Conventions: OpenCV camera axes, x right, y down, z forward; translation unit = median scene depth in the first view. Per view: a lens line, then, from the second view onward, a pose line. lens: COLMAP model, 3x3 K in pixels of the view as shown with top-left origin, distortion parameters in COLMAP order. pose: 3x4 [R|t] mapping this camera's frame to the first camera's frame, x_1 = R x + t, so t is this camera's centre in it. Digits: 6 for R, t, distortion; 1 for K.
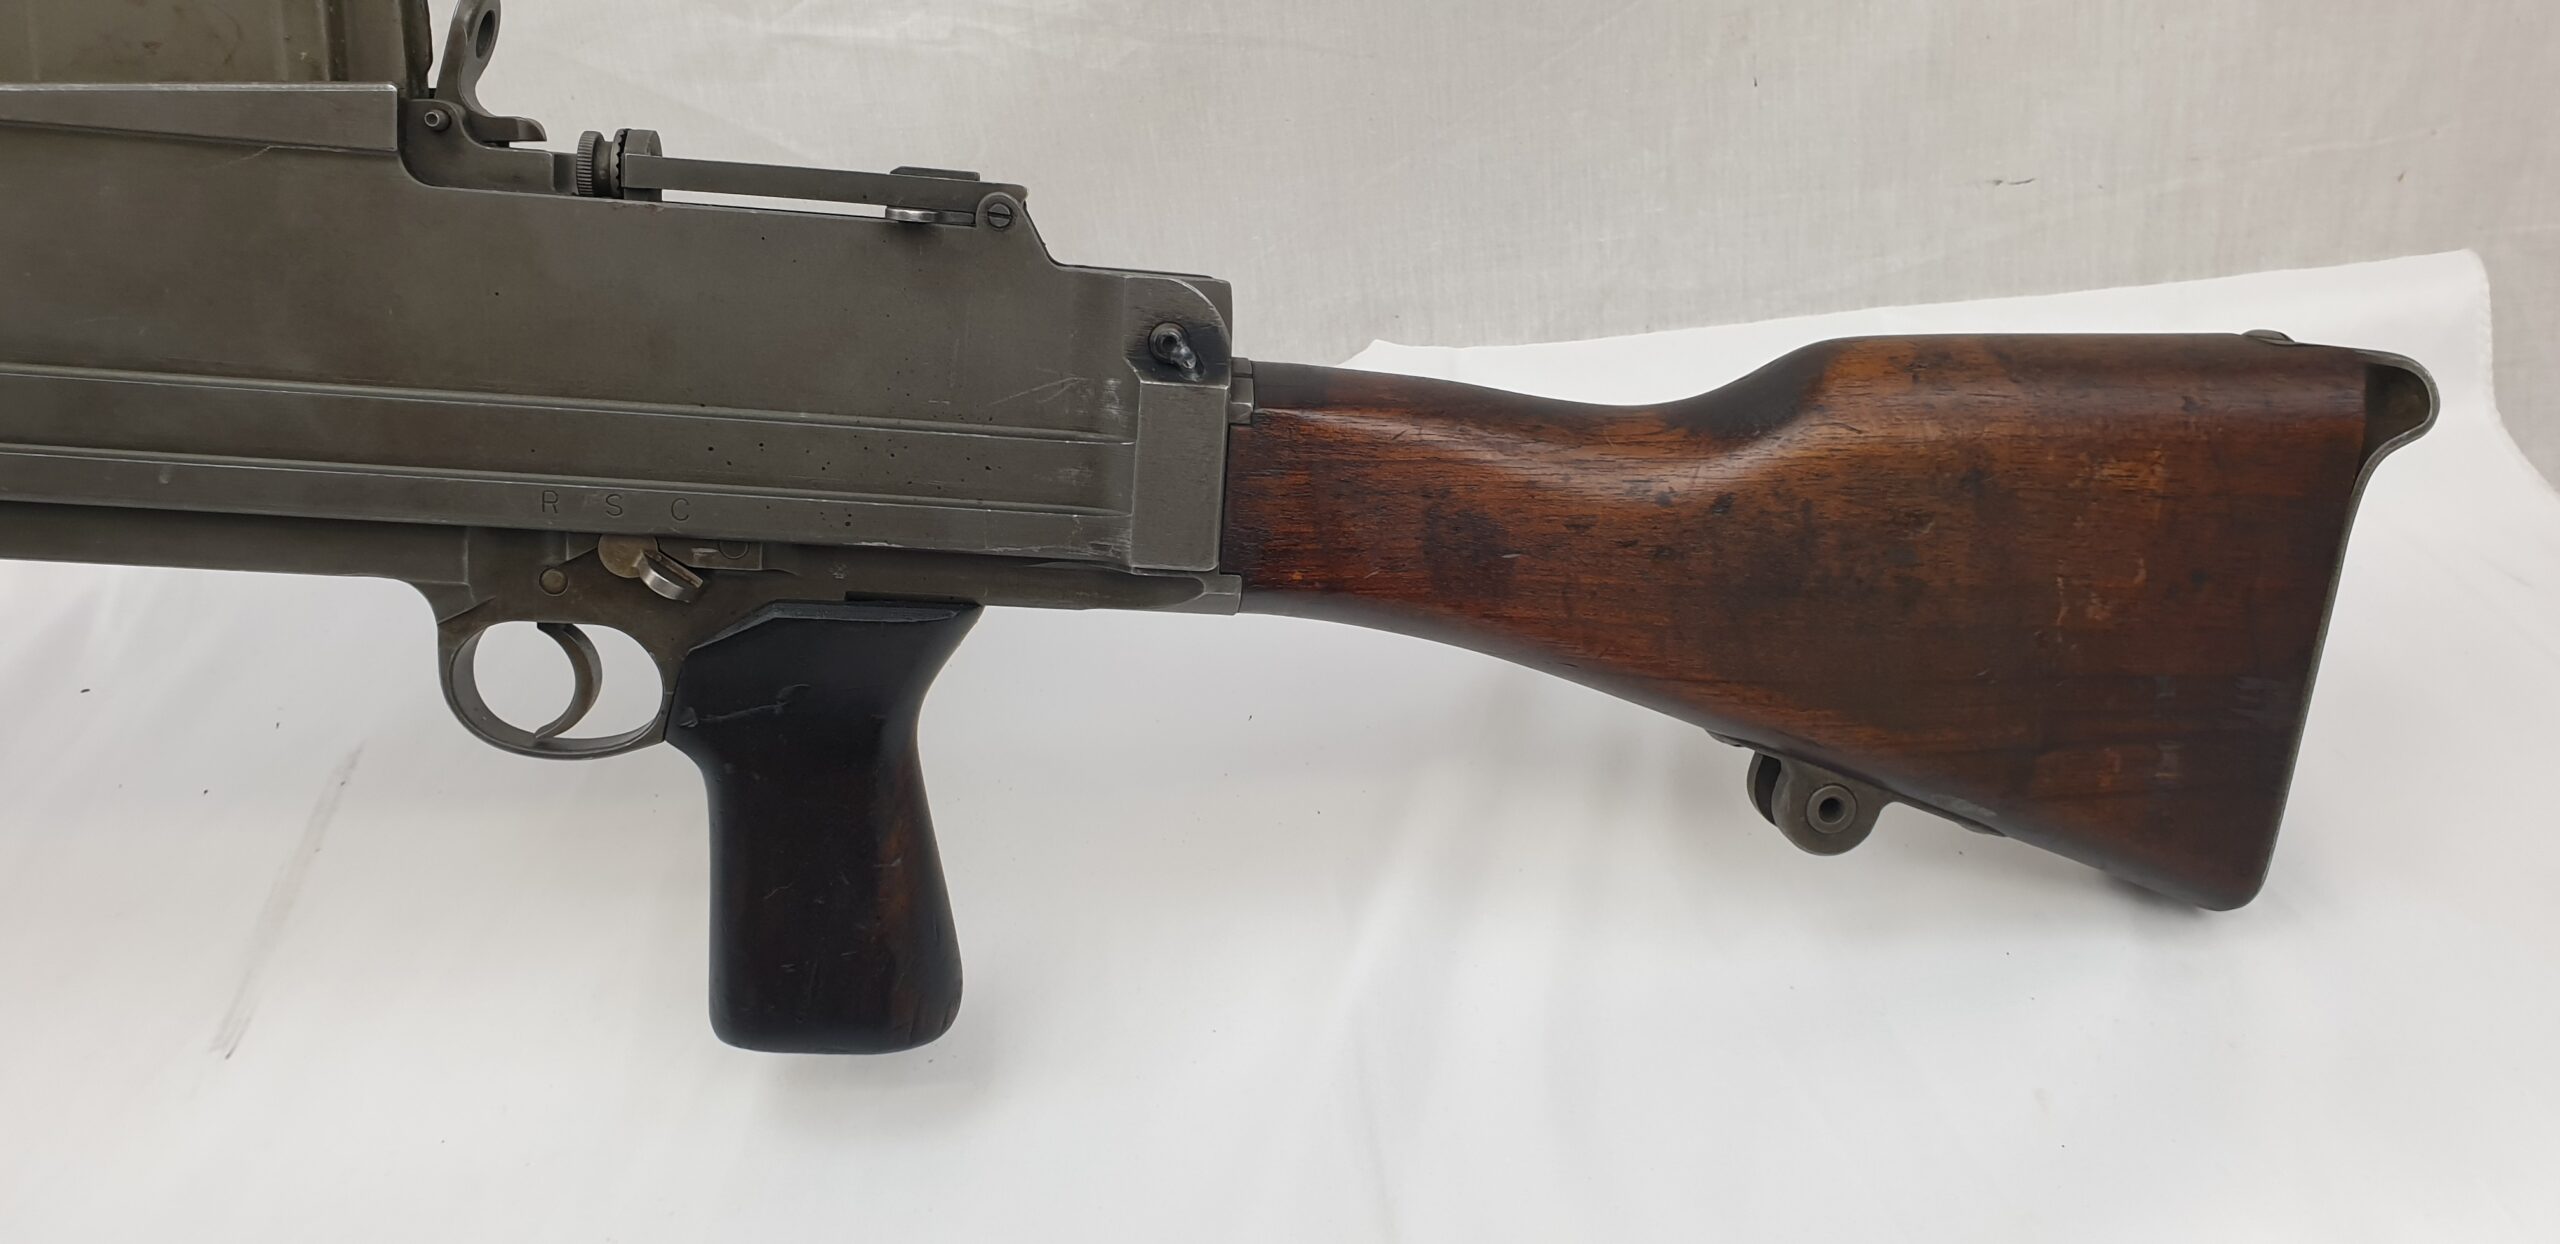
lens RADIAL K [[2088.5, 0, 1280.0], [0, 2088.5, 622.0], [0, 0, 1]] dist [0.038506, 0.007044]
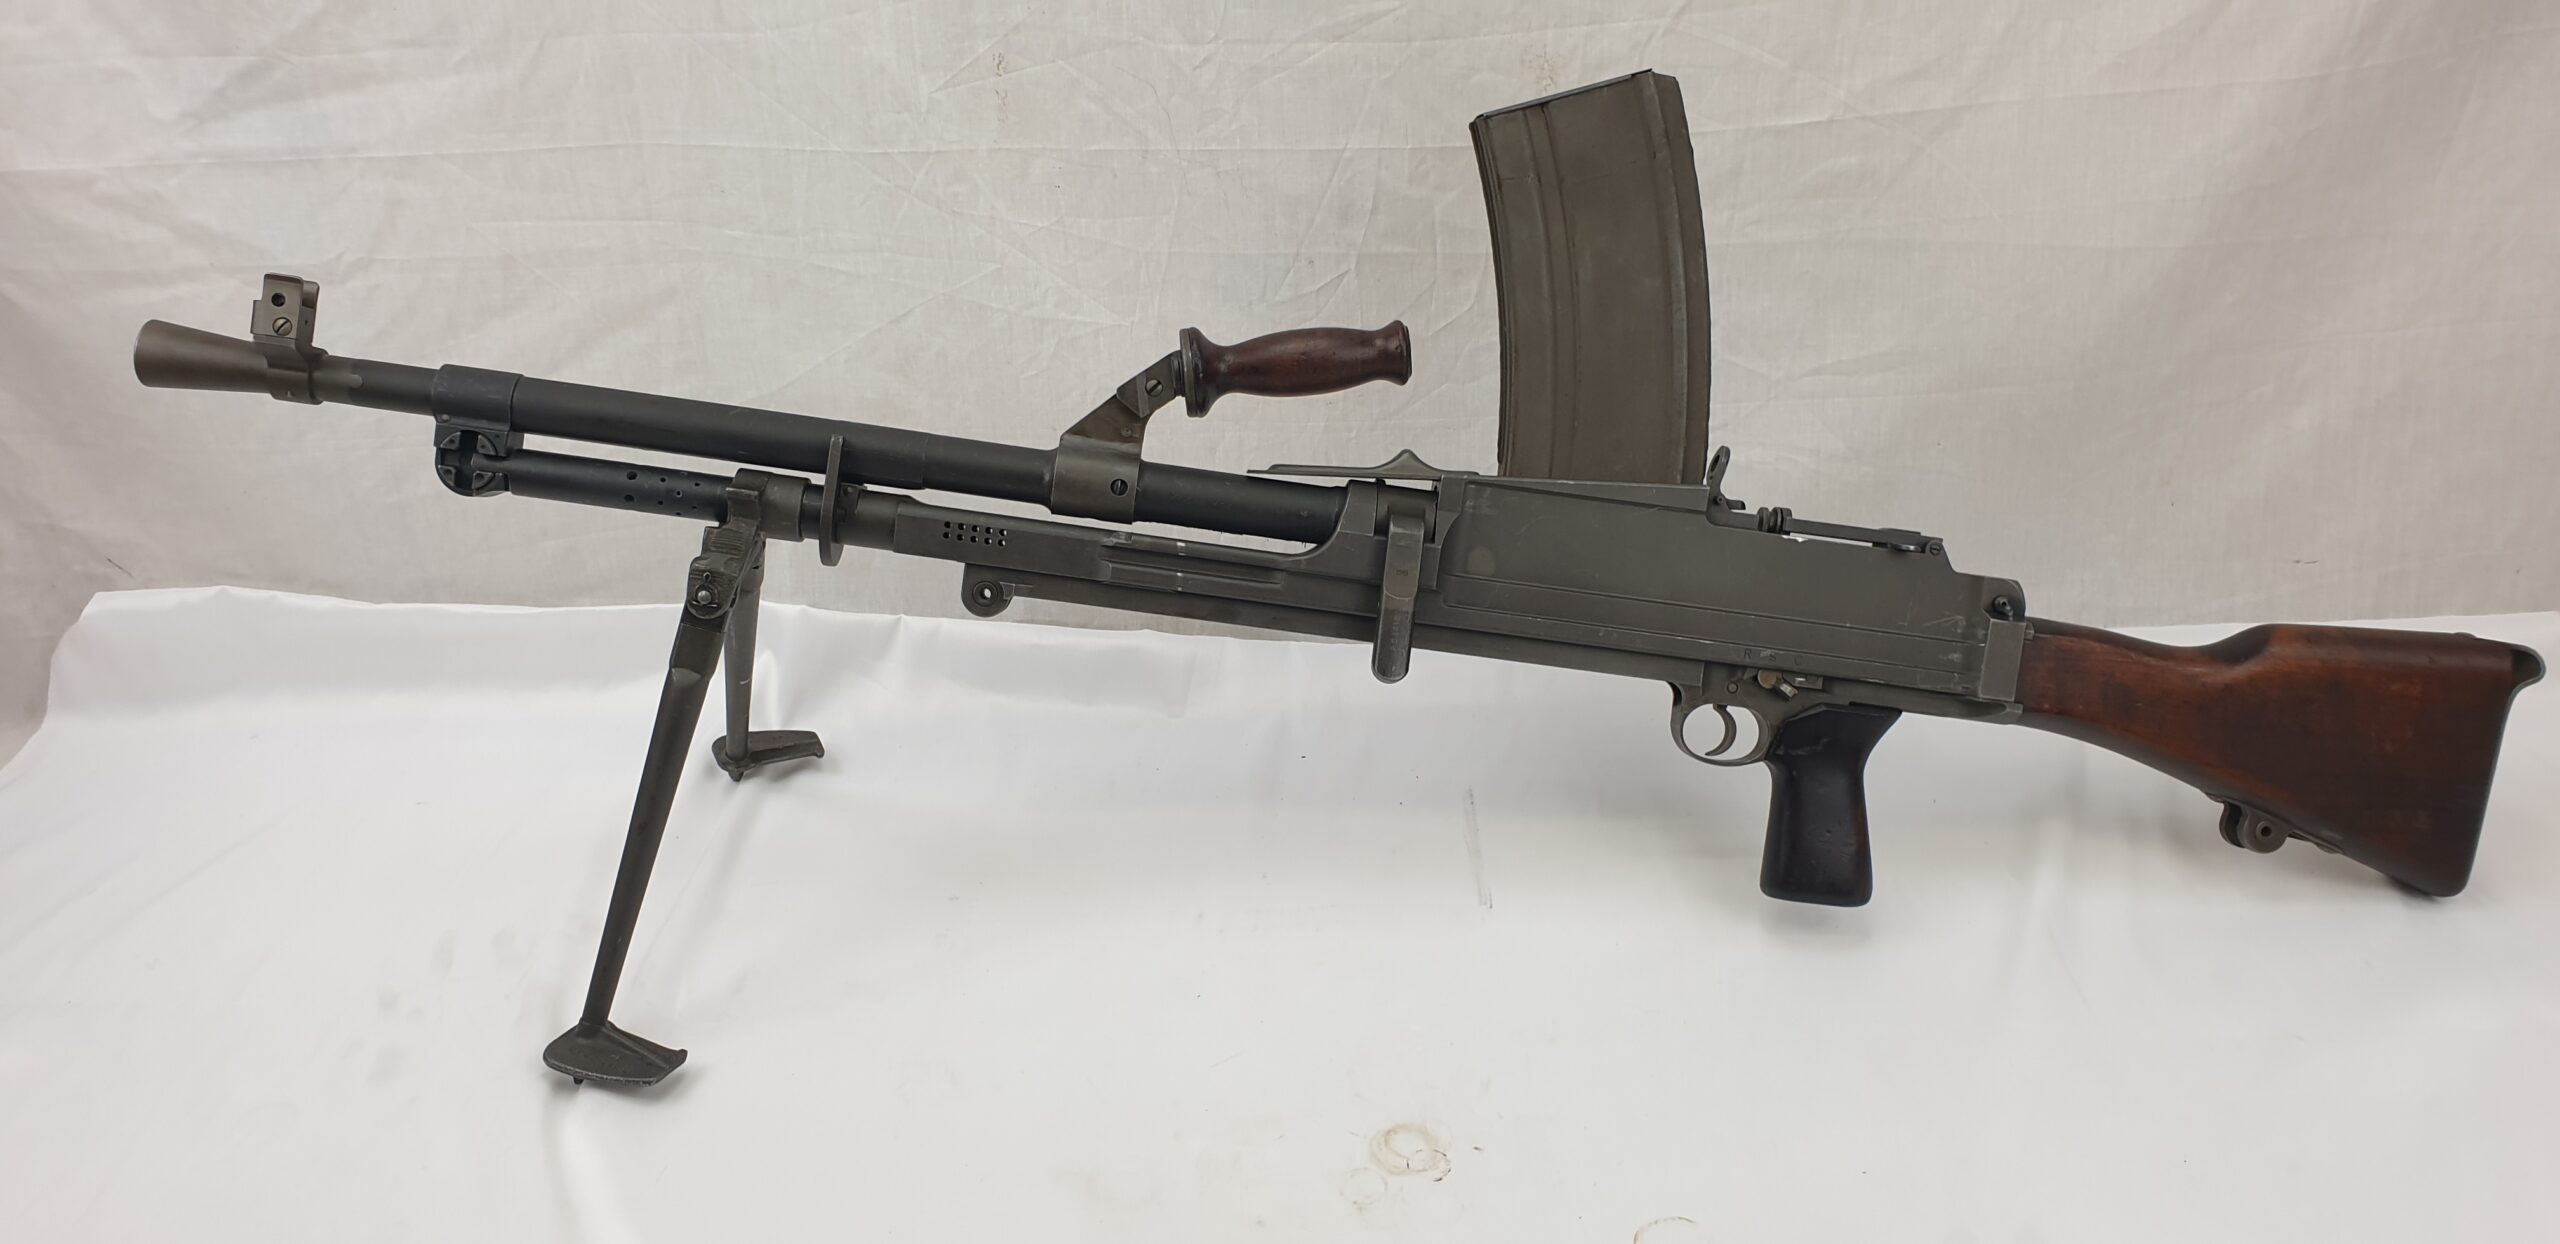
lens RADIAL K [[2038.5, 0, 1189.0], [0, 2038.5, 633.8], [0, 0, 1]] dist [0.011329, -0.002303]
pose [[0.995914, 0.063369, -0.064338, -0.820072], [-0.072339, 0.986289, -0.148326, 0.312521], [0.054056, 0.152374, 0.986844, -1.355381]]
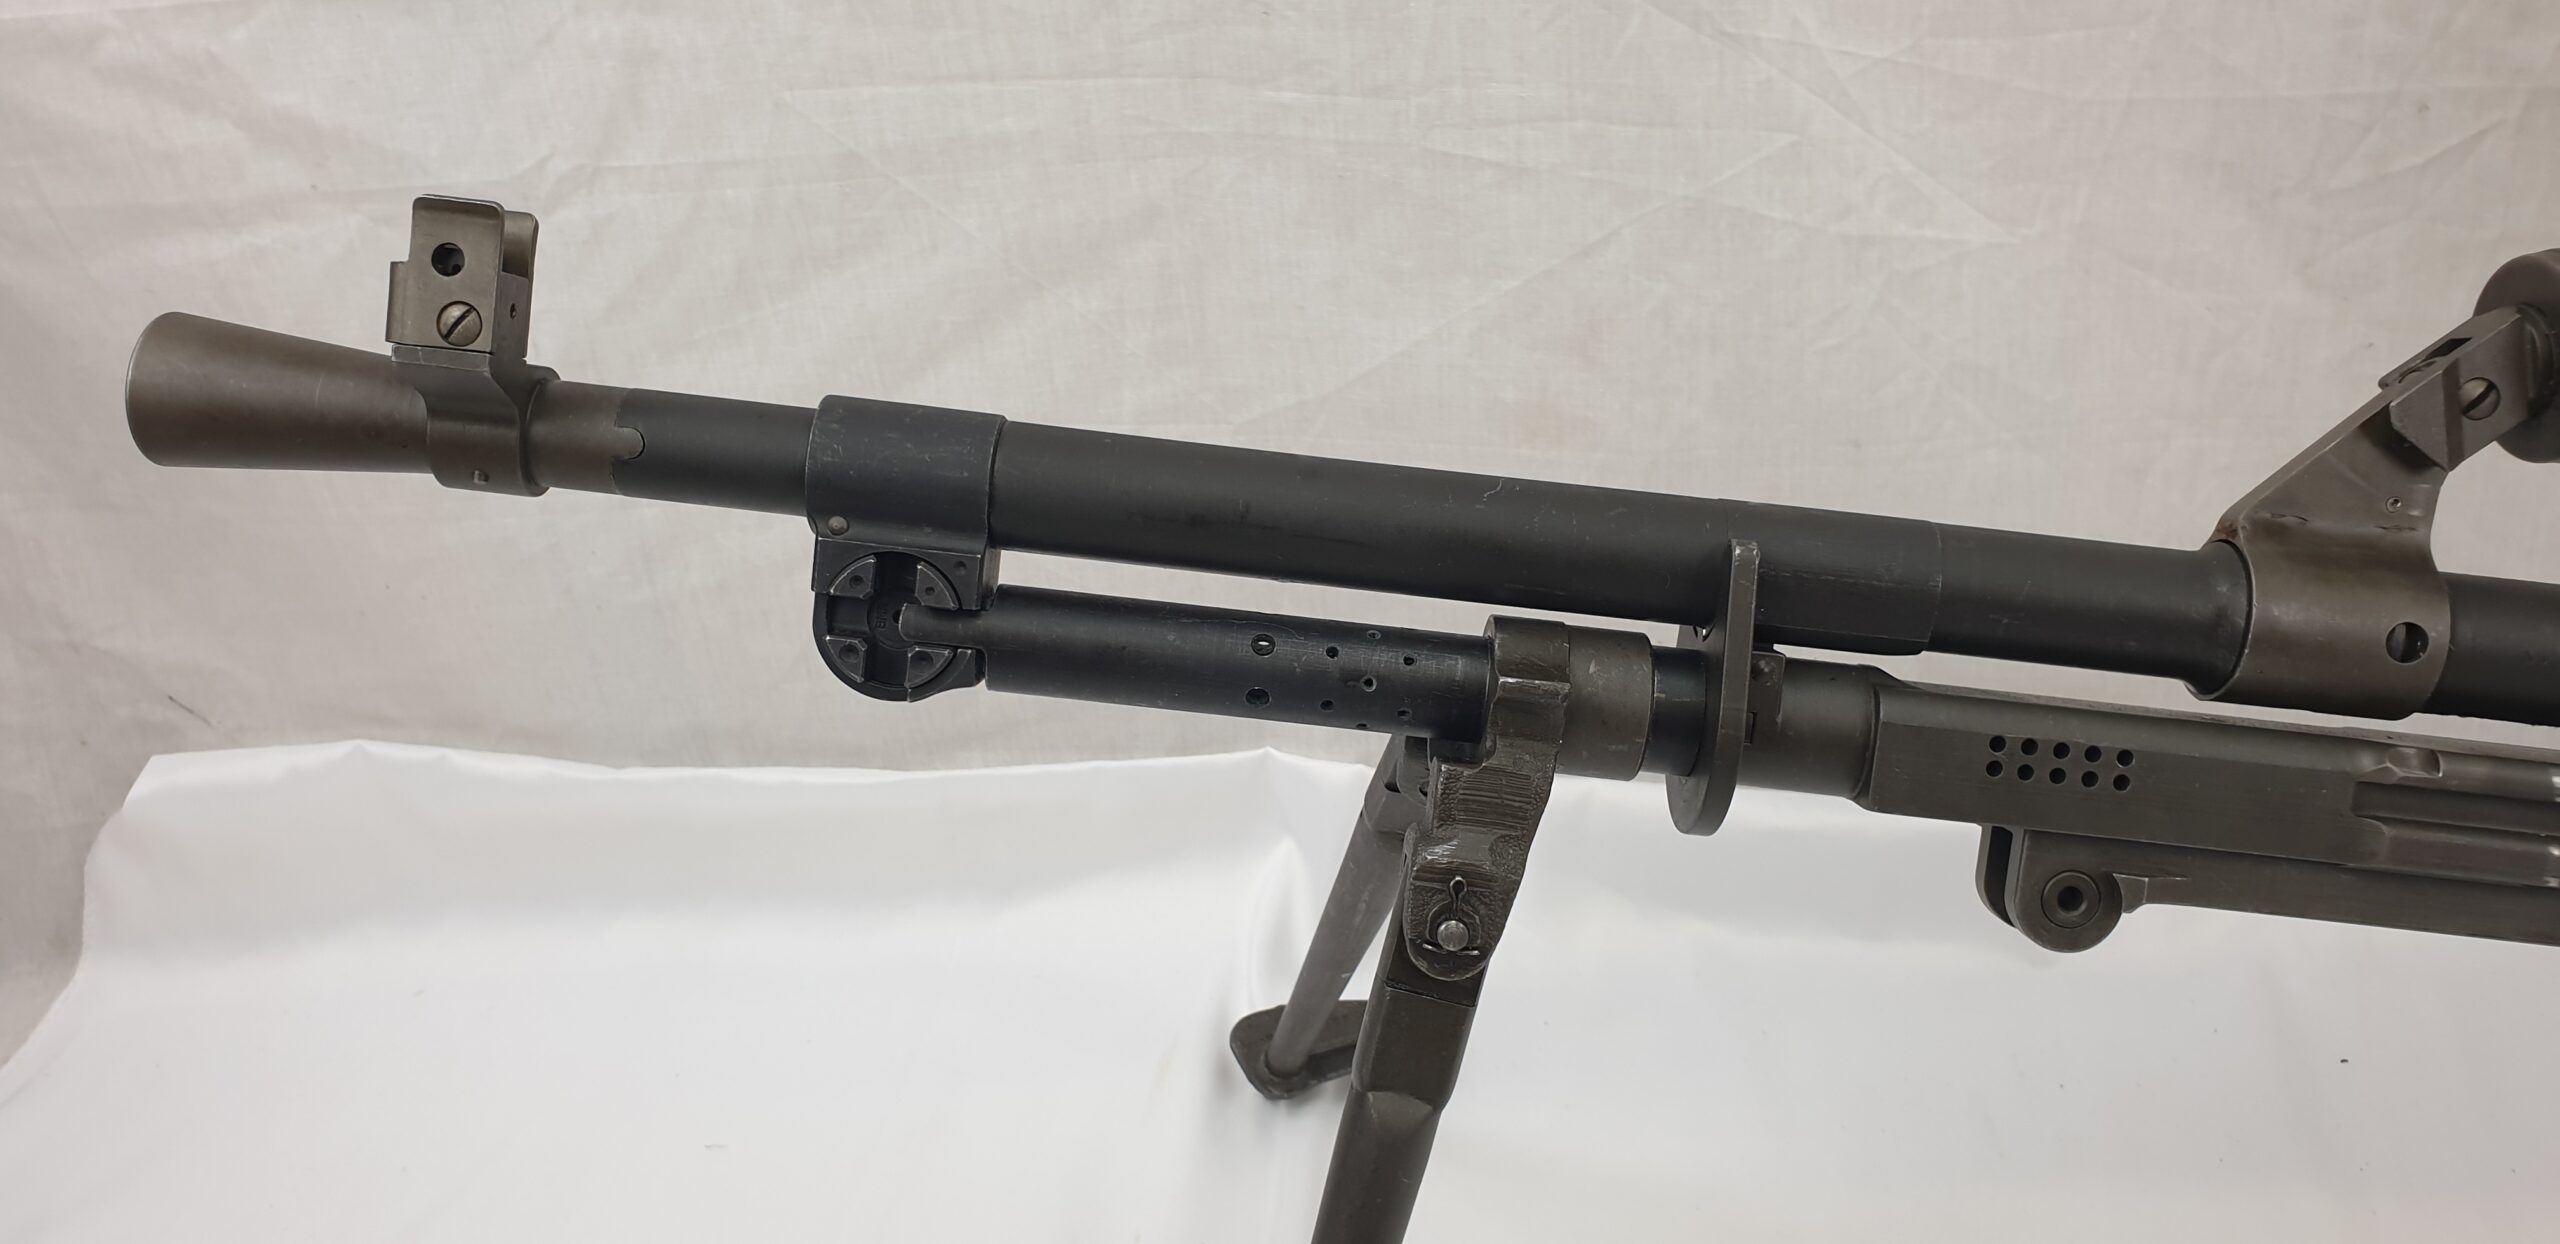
lens RADIAL K [[2105.6, 0, 1211.1], [0, 2105.6, 603.9], [0, 0, 1]] dist [-0.005281, 0.002960]
pose [[0.990797, 0.044565, -0.127809, -1.491662], [-0.059977, 0.991034, -0.119390, -0.050549], [0.121343, 0.125956, 0.984587, -0.164684]]
